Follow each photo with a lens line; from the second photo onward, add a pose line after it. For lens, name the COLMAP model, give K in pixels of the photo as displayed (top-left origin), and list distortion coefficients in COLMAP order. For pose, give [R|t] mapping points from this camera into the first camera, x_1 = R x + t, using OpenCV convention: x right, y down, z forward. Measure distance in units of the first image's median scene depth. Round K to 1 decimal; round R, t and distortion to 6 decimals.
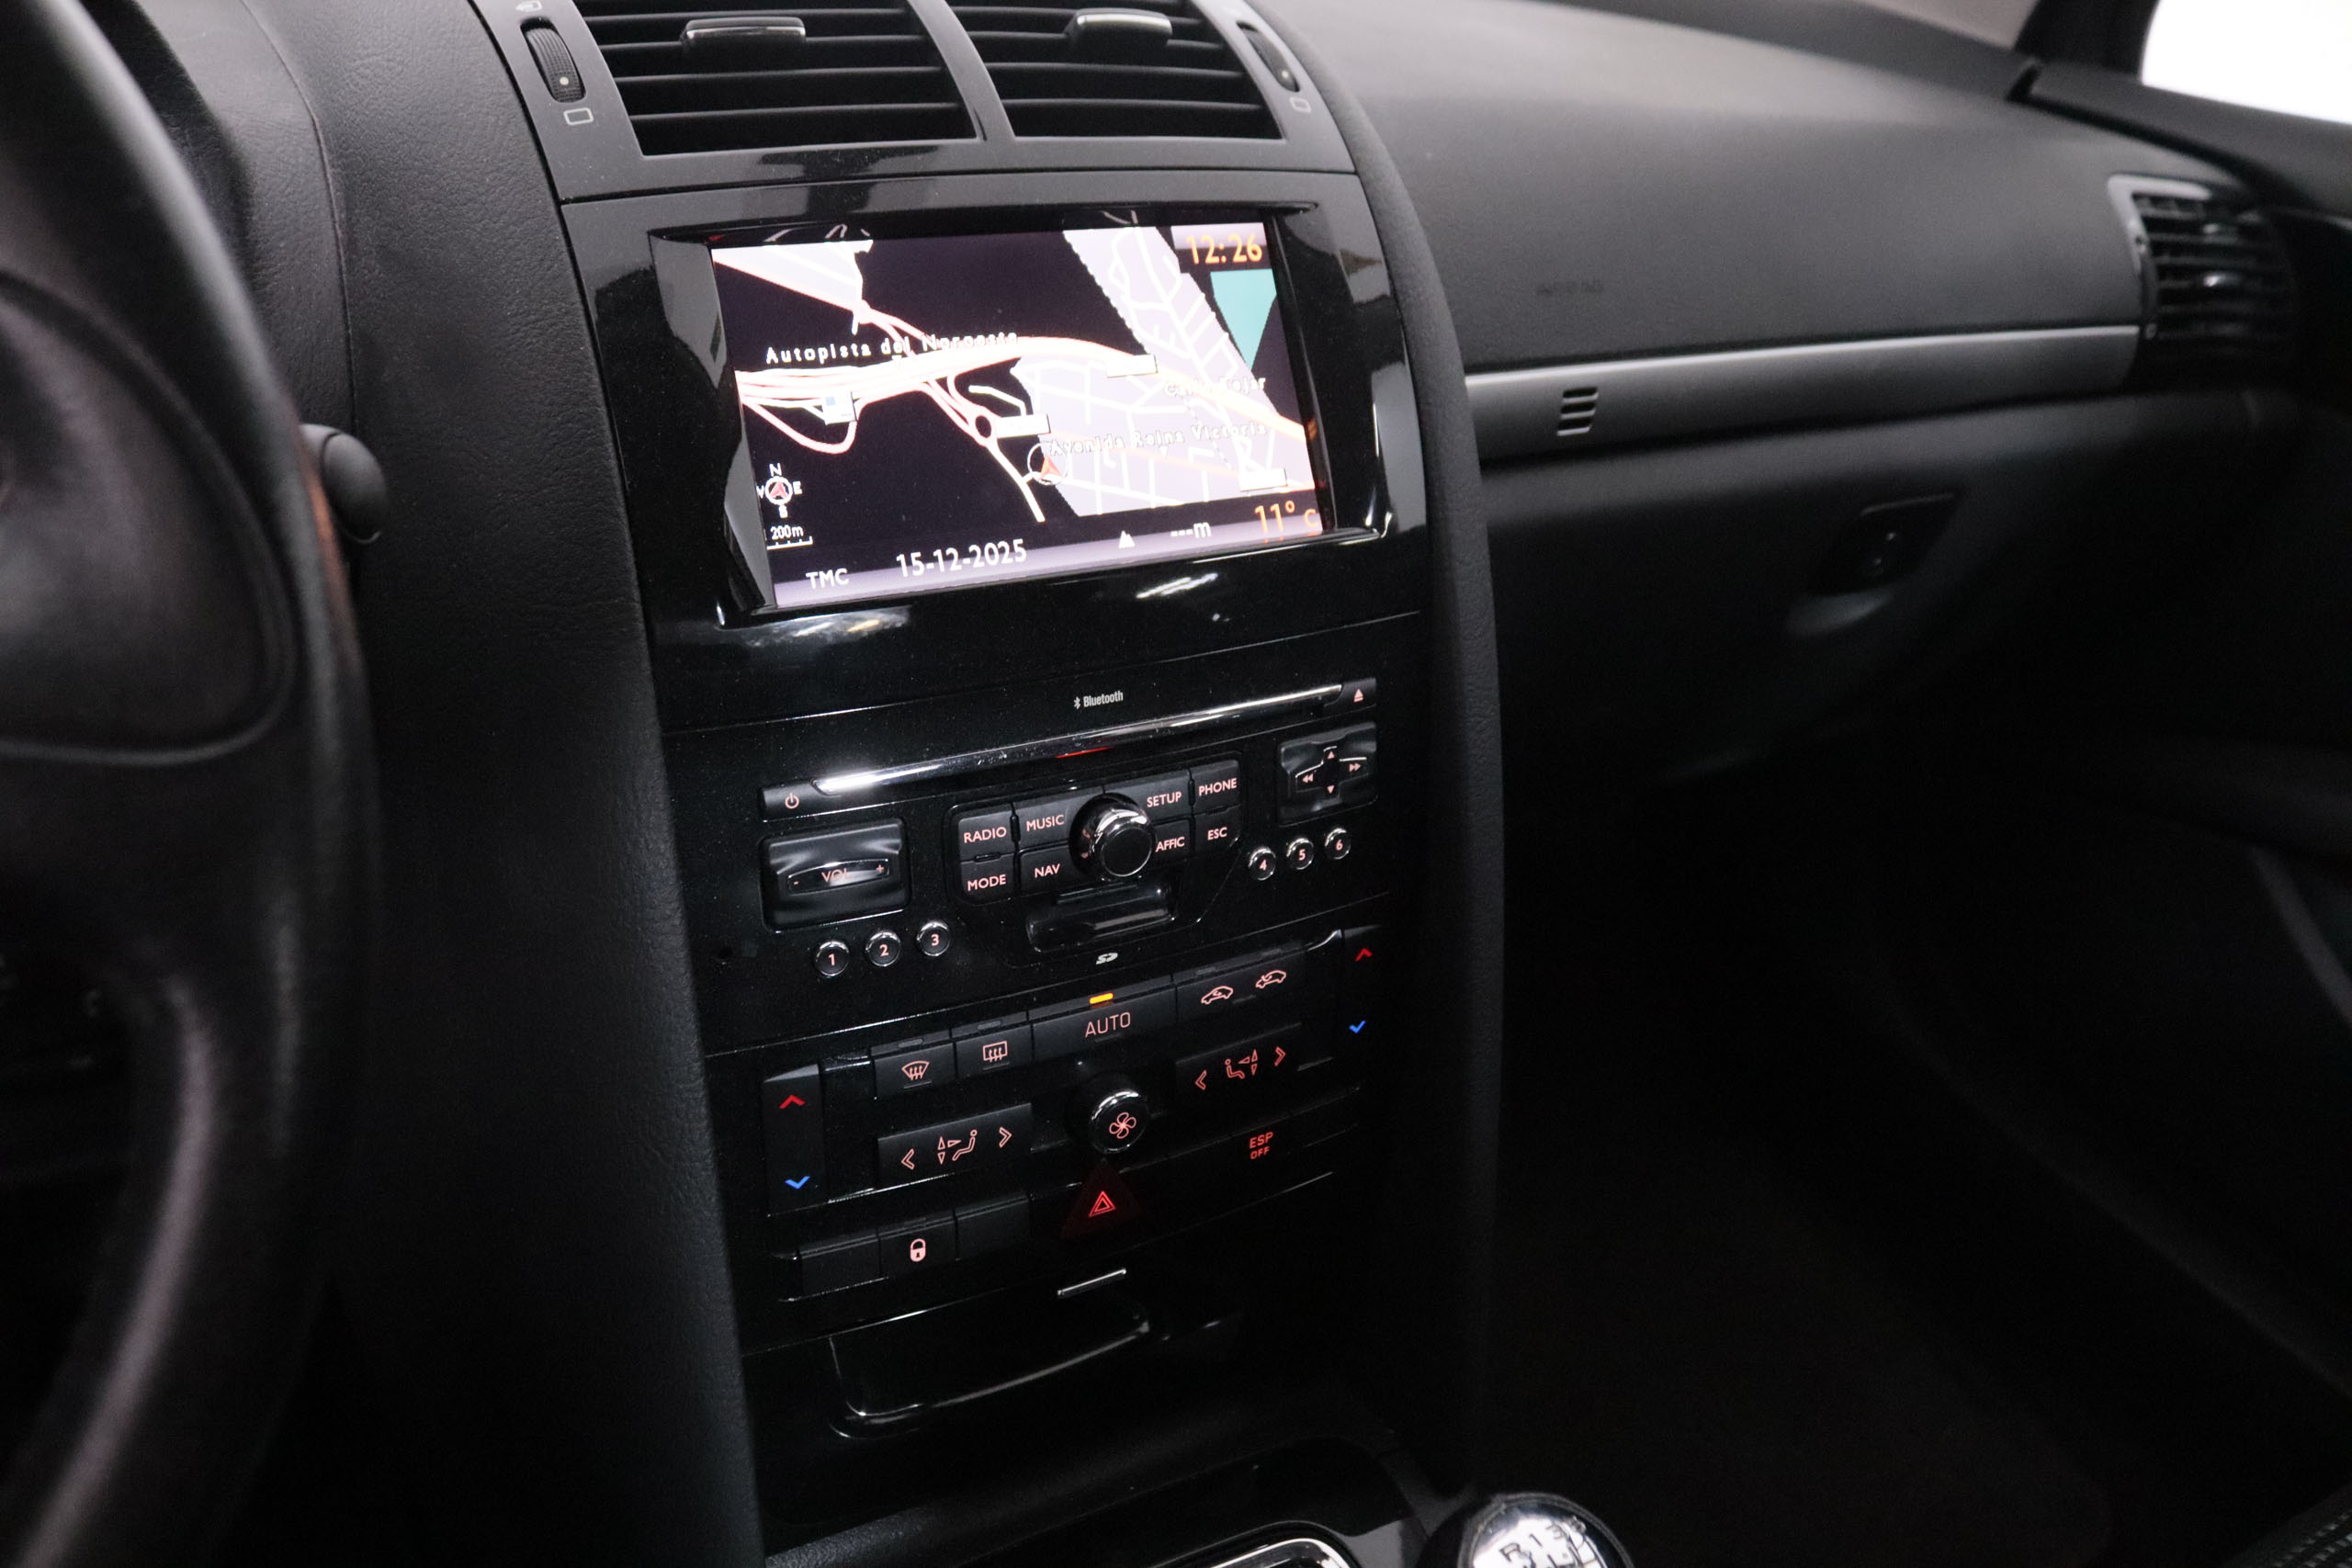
lens RADIAL K [[1953.2, 0, 1189.1], [0, 1953.2, 781.3], [0, 0, 1]] dist [-0.147886, 0.001909]
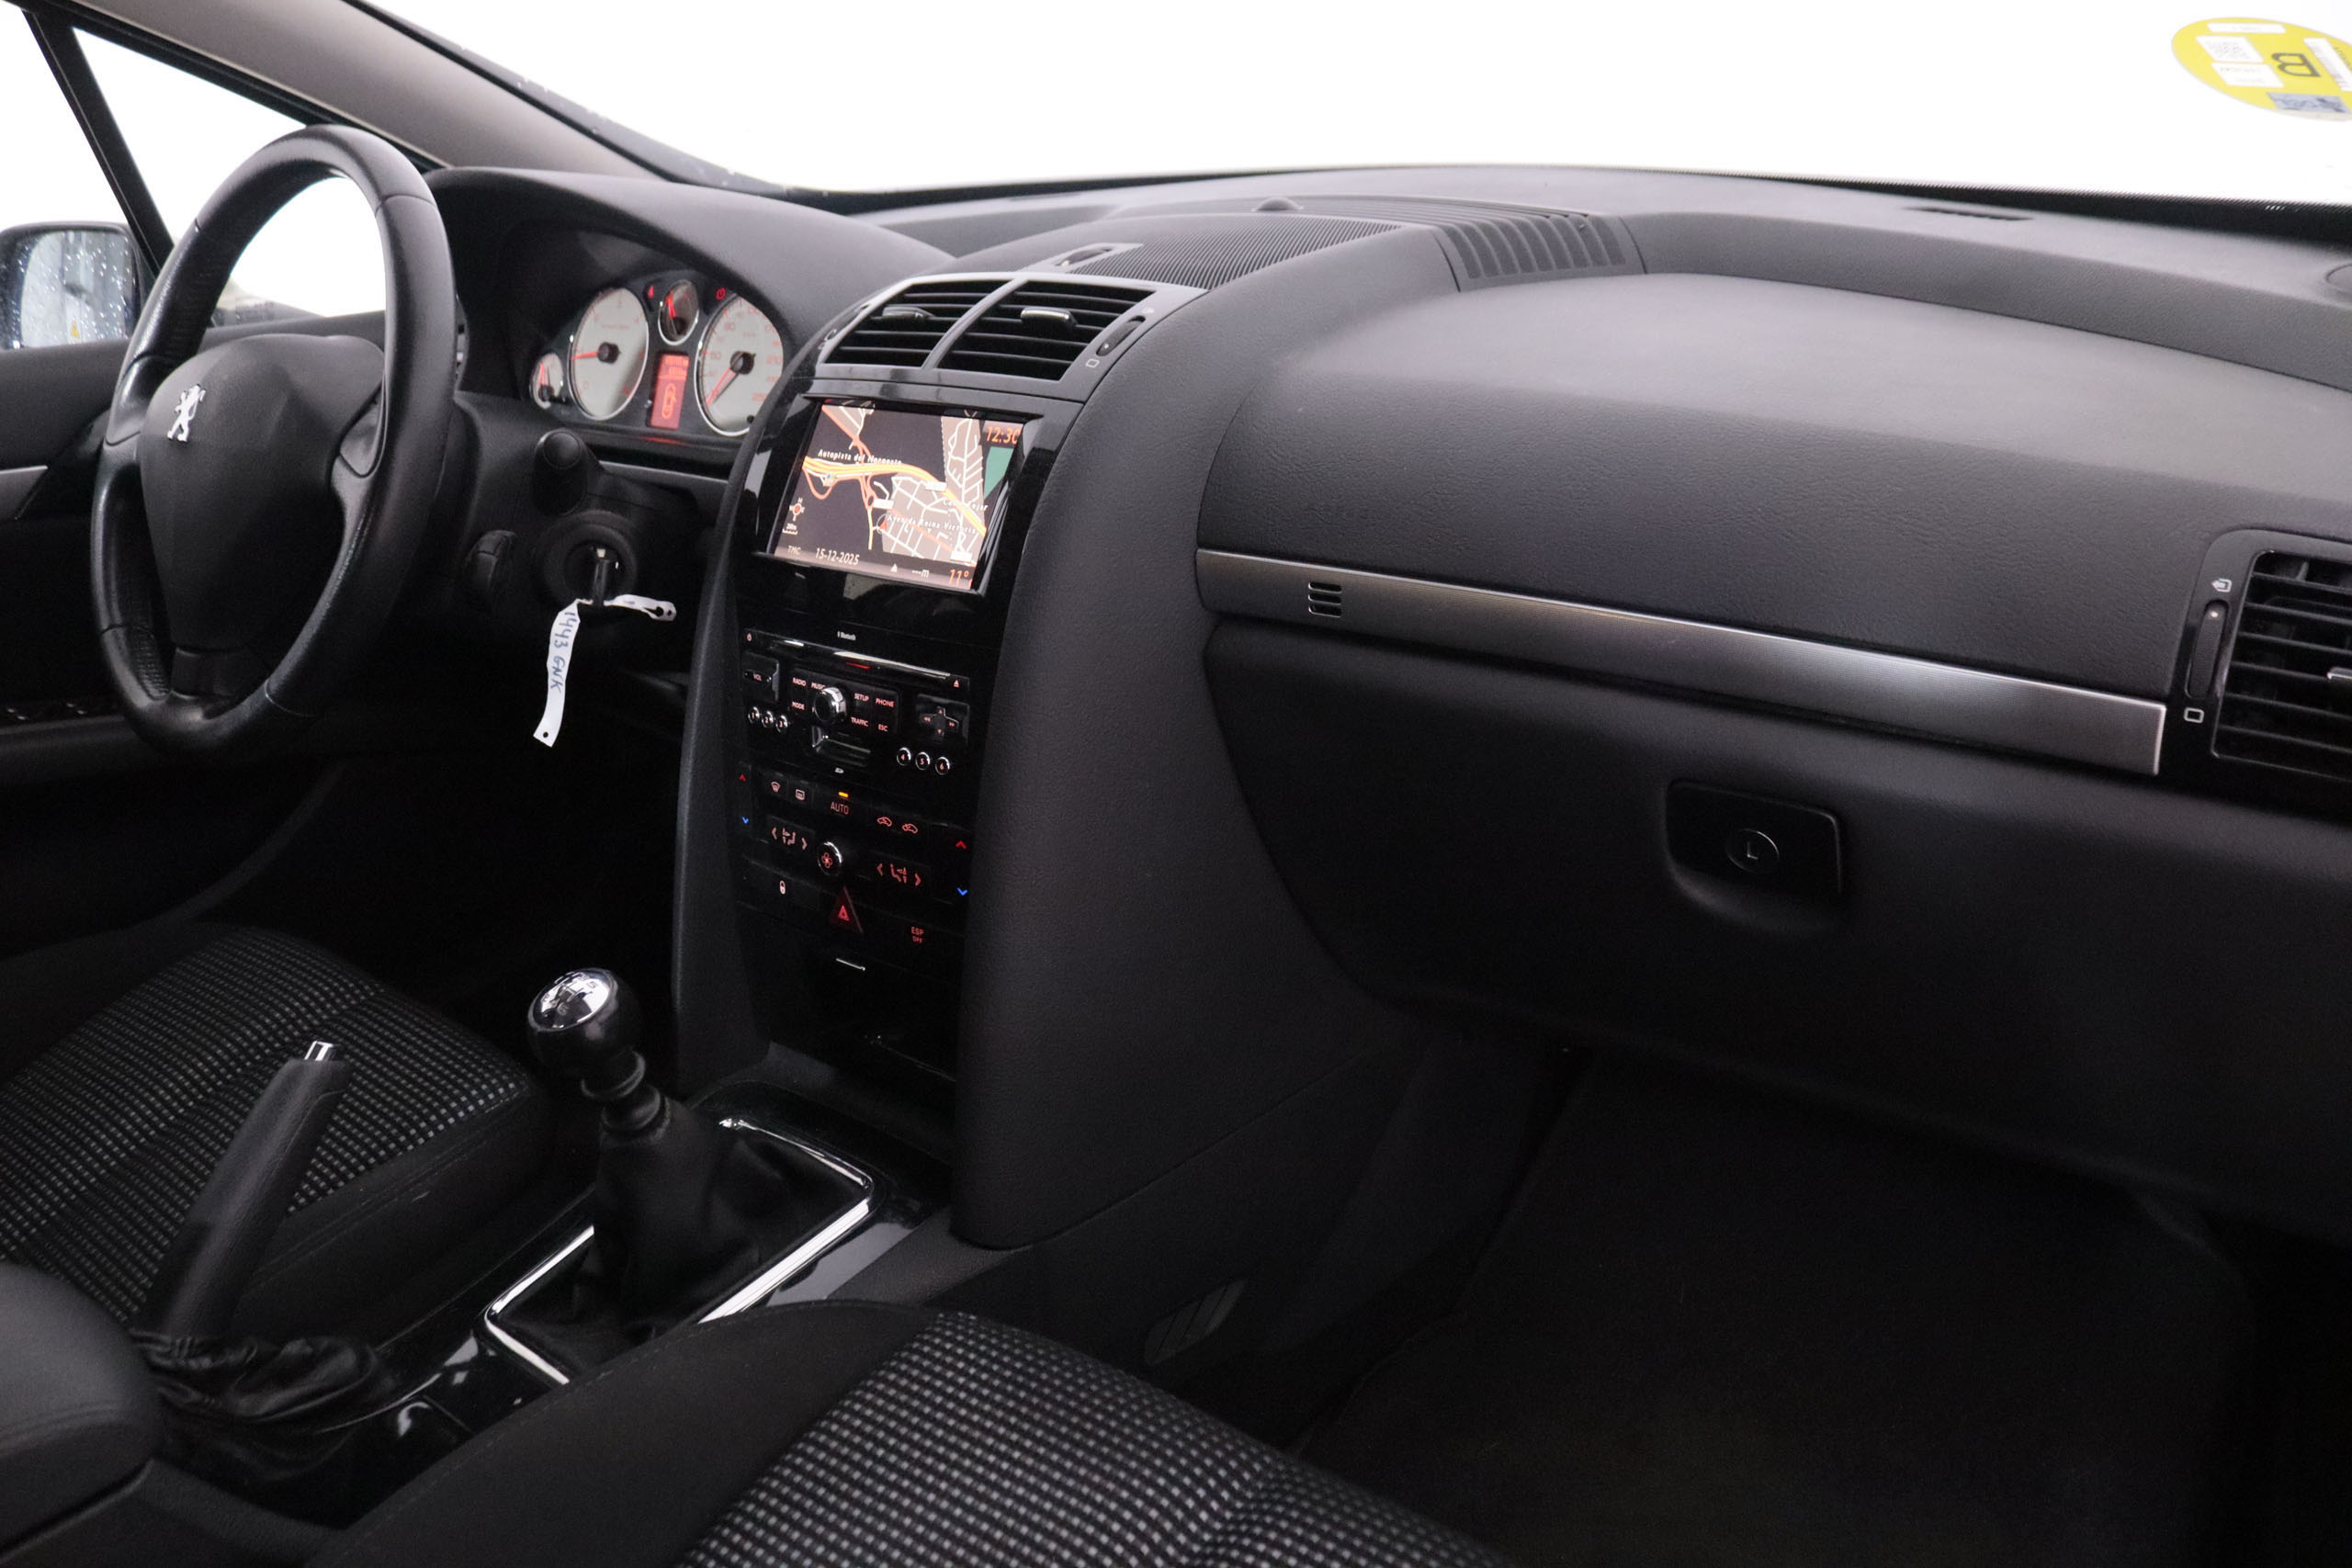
lens RADIAL K [[1953.2, 0, 1175.3], [0, 1953.2, 780.0], [0, 0, 1]] dist [-0.147886, 0.001909]
pose [[0.334015, 0.233234, -0.913256, 1.914157], [-0.371552, 0.923028, 0.099838, -0.228766], [0.866247, 0.305975, 0.394964, 0.537583]]
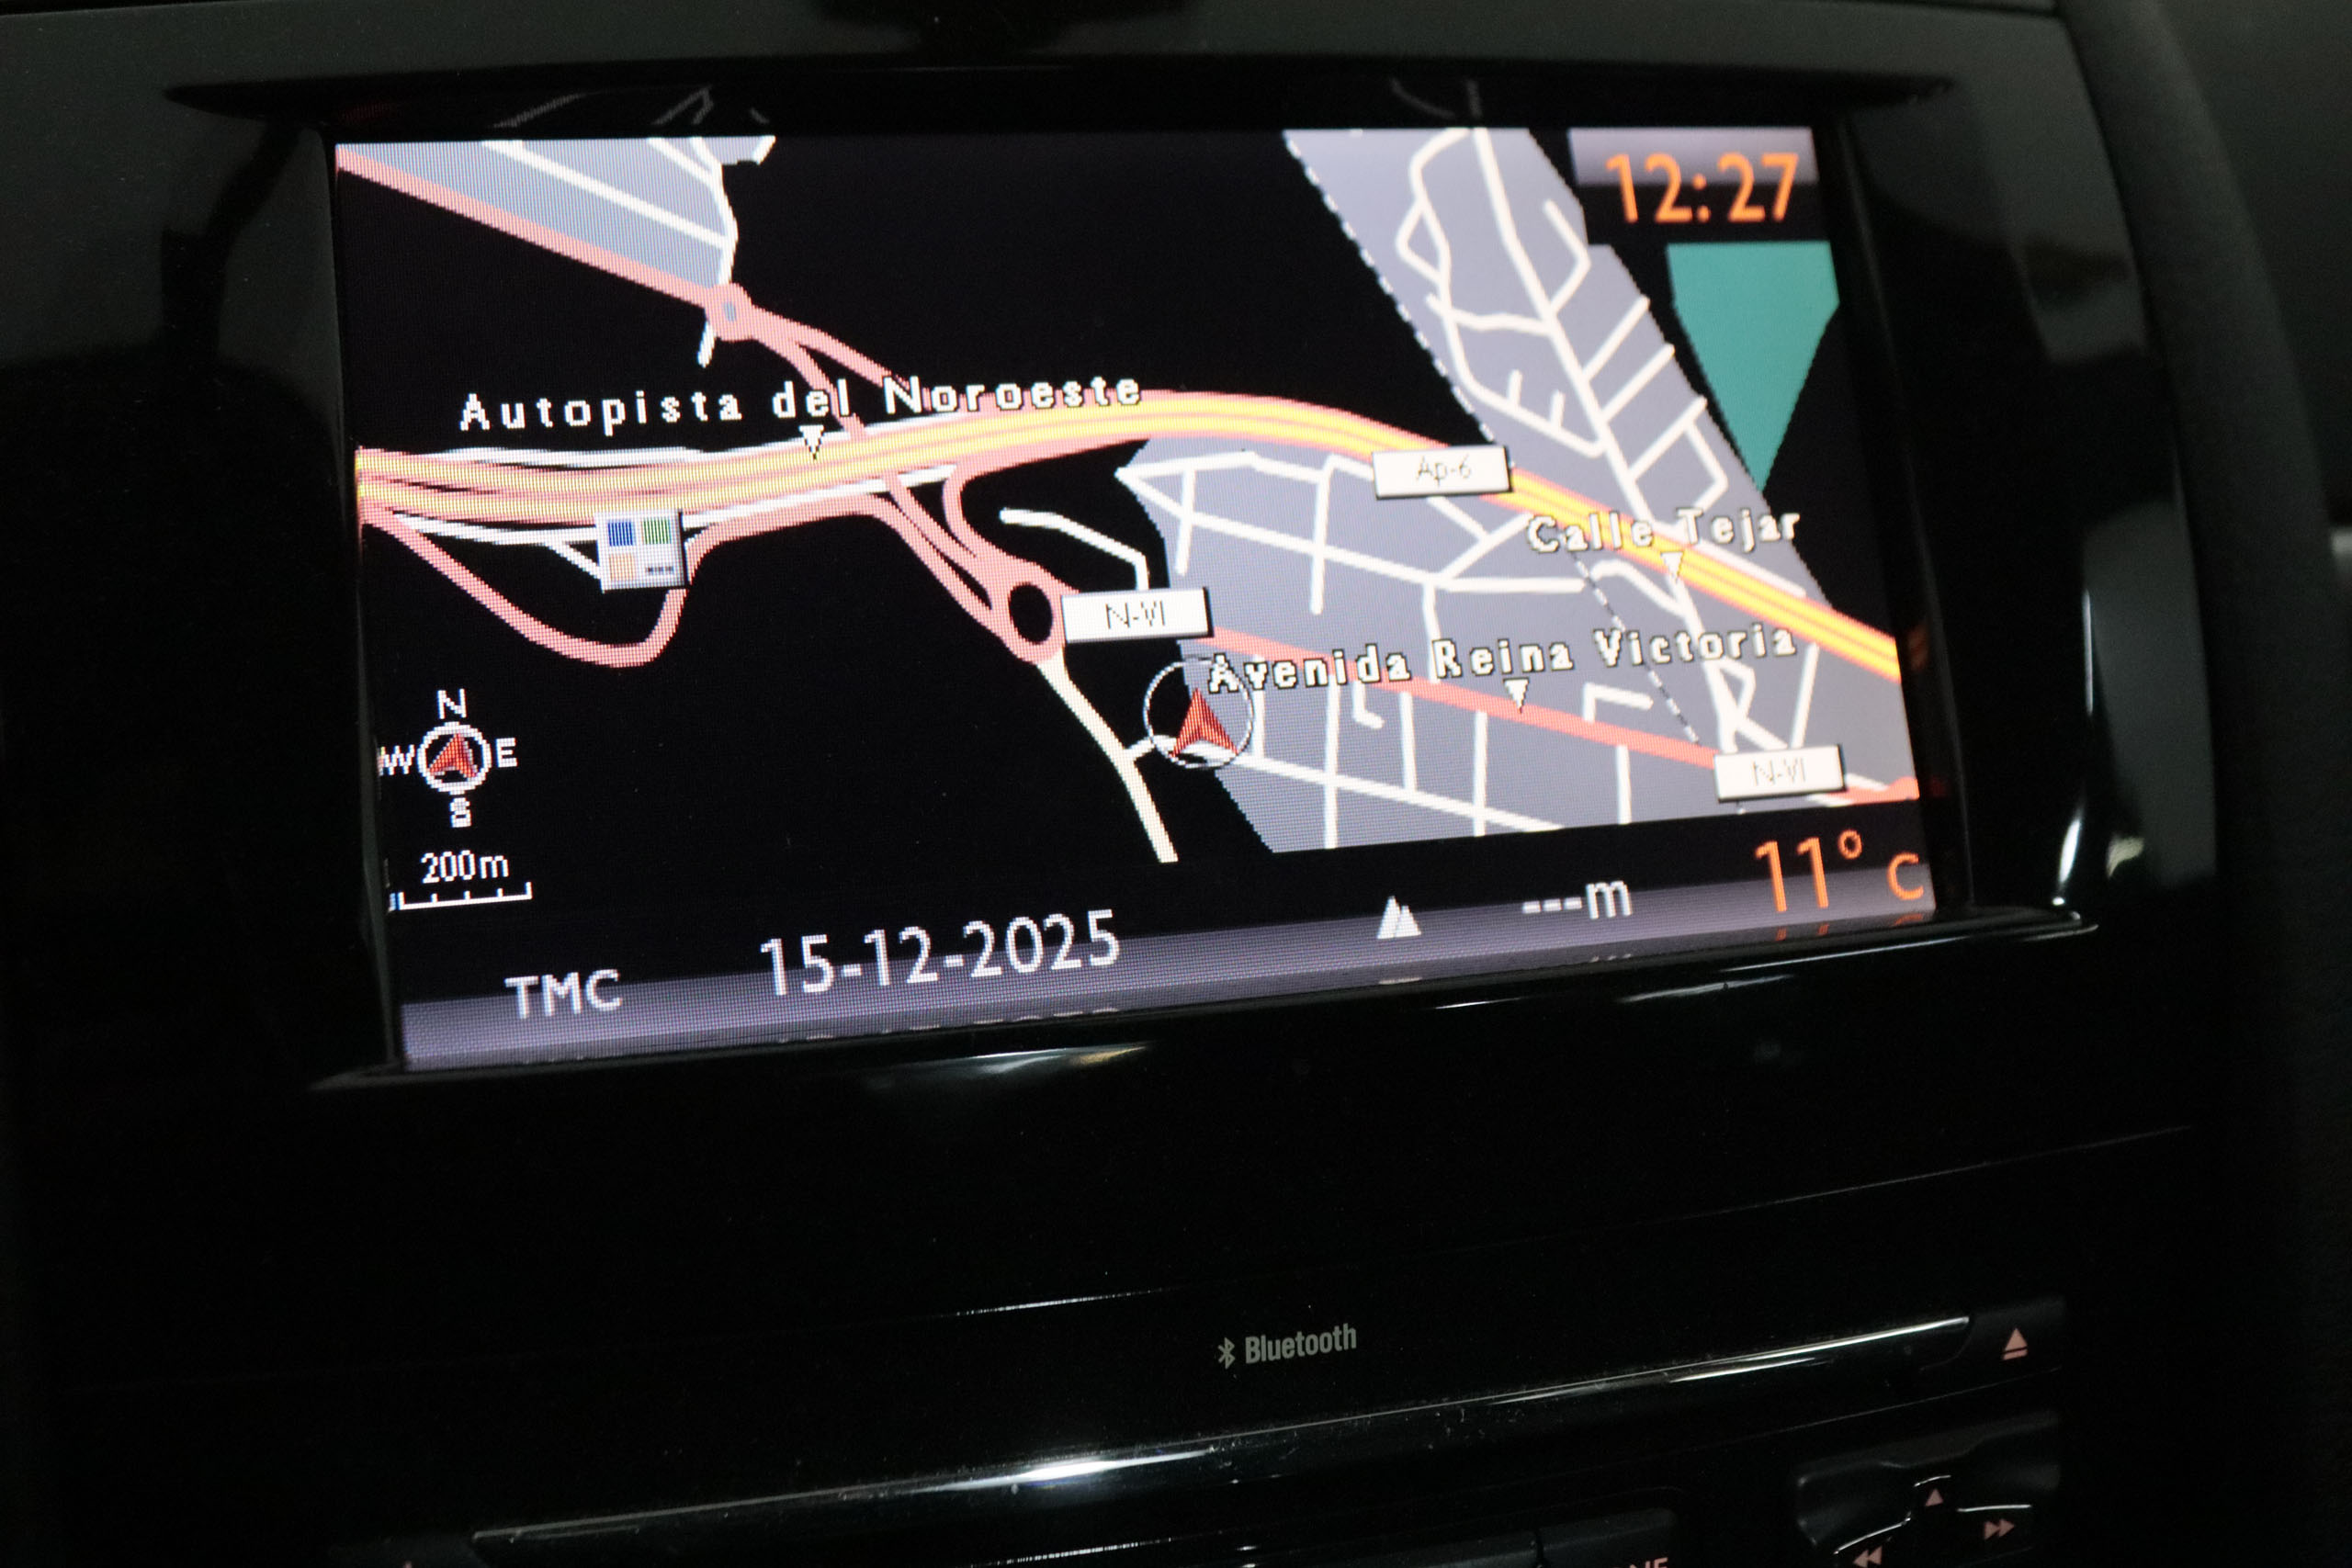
lens RADIAL K [[2959.5, 0, 1173.7], [0, 2959.5, 798.9], [0, 0, 1]] dist [-0.082501, 0.000000]
pose [[0.974854, 0.040503, -0.219131, 0.051172], [-0.067441, 0.990853, -0.116882, -0.076693], [0.212392, 0.128722, 0.968669, 0.426165]]
